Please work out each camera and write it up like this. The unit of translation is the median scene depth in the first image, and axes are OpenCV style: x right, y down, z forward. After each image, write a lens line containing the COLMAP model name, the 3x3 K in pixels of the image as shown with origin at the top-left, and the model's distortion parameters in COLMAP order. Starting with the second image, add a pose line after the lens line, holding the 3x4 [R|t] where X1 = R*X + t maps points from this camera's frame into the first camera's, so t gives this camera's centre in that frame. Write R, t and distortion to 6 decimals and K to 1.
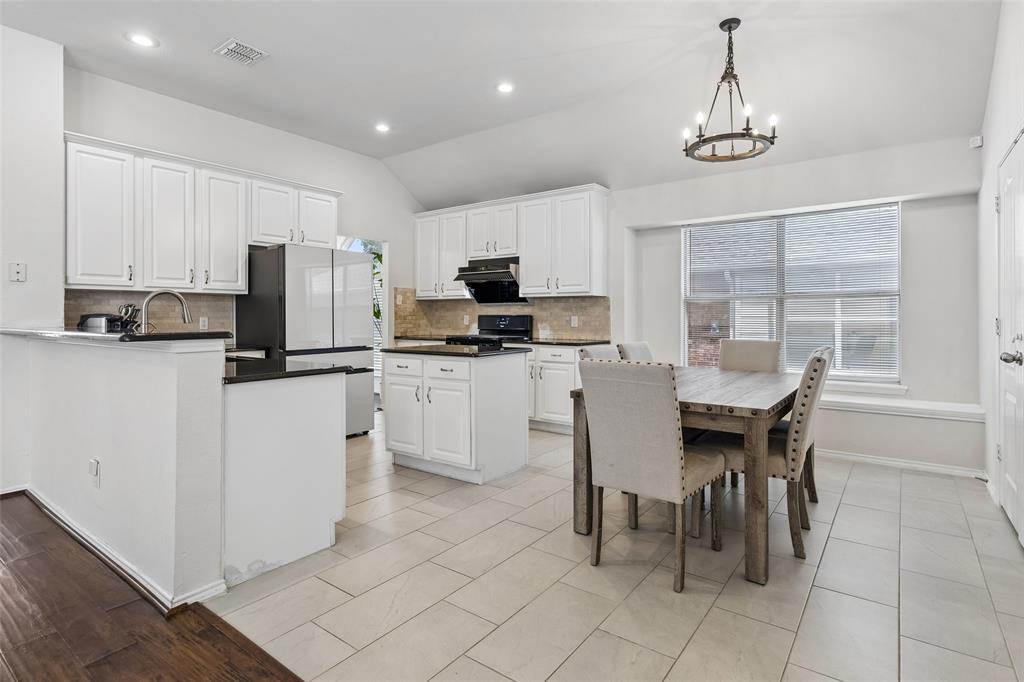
lens RADIAL K [[513.7, 0, 526.4], [0, 513.7, 312.4], [0, 0, 1]] dist [0.001722, 0.000486]
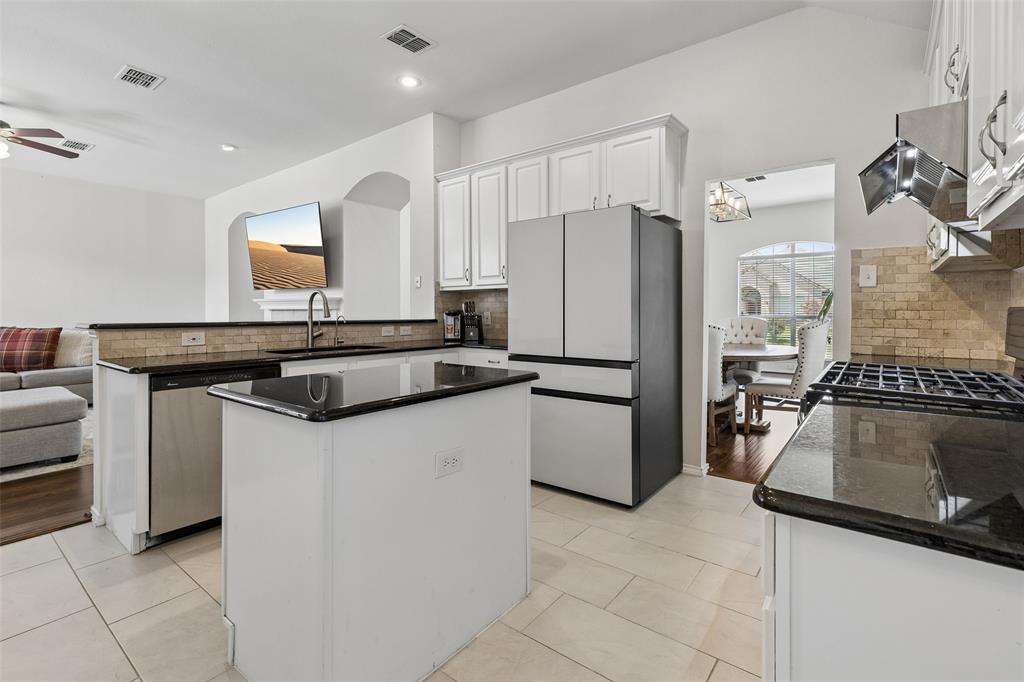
lens RADIAL K [[473.6, 0, 528.5], [0, 473.6, 310.9], [0, 0, 1]] dist [0.007056, -0.000516]
pose [[-0.037002, -0.000925, -0.999315, 0.295119], [0.007733, 0.999969, -0.001212, 0.008030], [0.999285, -0.007772, -0.036993, 1.102753]]
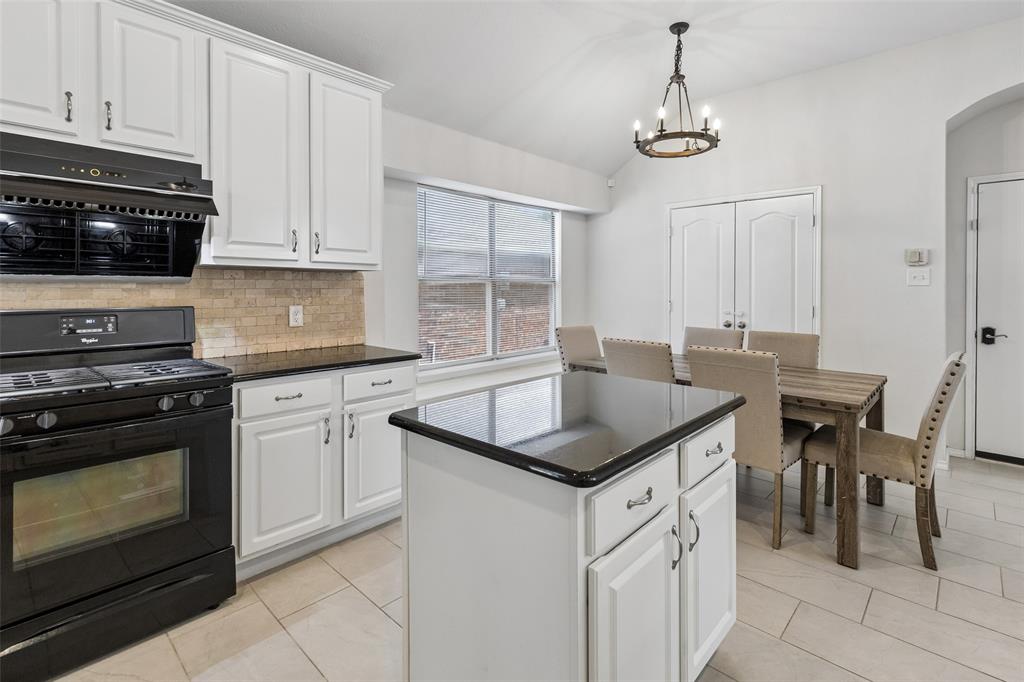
lens RADIAL K [[473.6, 0, 527.0], [0, 473.6, 287.2], [0, 0, 1]] dist [0.007056, -0.000516]
pose [[0.133003, -0.001906, 0.991114, -0.505253], [-0.015448, 0.999873, 0.003996, -0.024657], [-0.990995, -0.015842, 0.132956, 0.984795]]
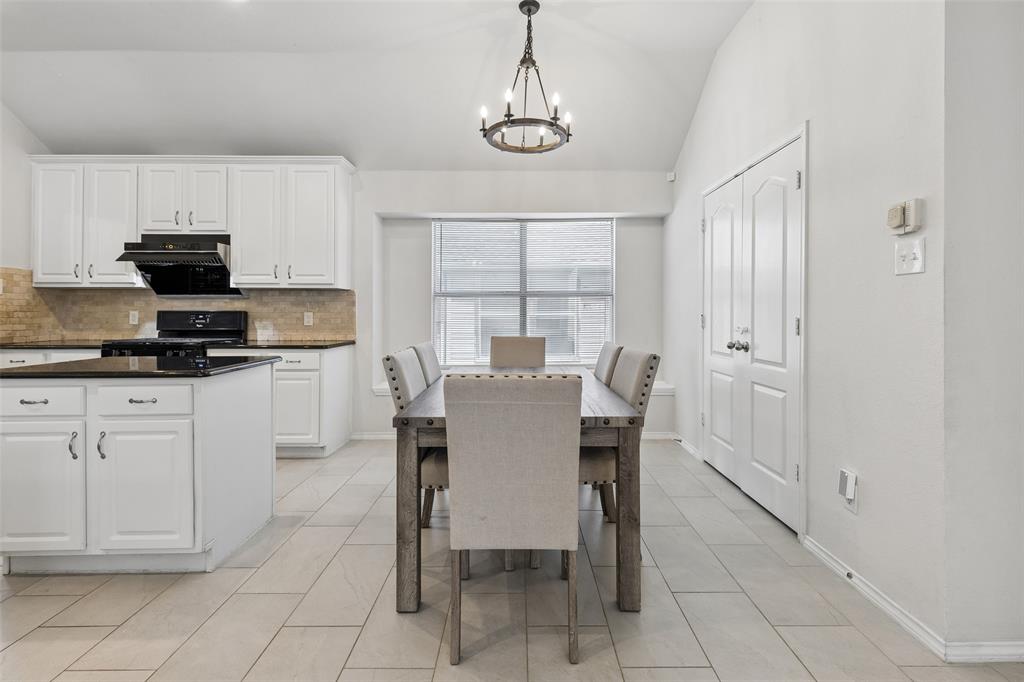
lens RADIAL K [[473.6, 0, 524.5], [0, 473.6, 310.0], [0, 0, 1]] dist [0.007056, -0.000516]
pose [[0.810954, 0.003246, 0.585100, -0.102627], [-0.005063, 0.999986, 0.001470, 0.000483], [-0.585087, -0.004154, 0.810960, 0.237161]]
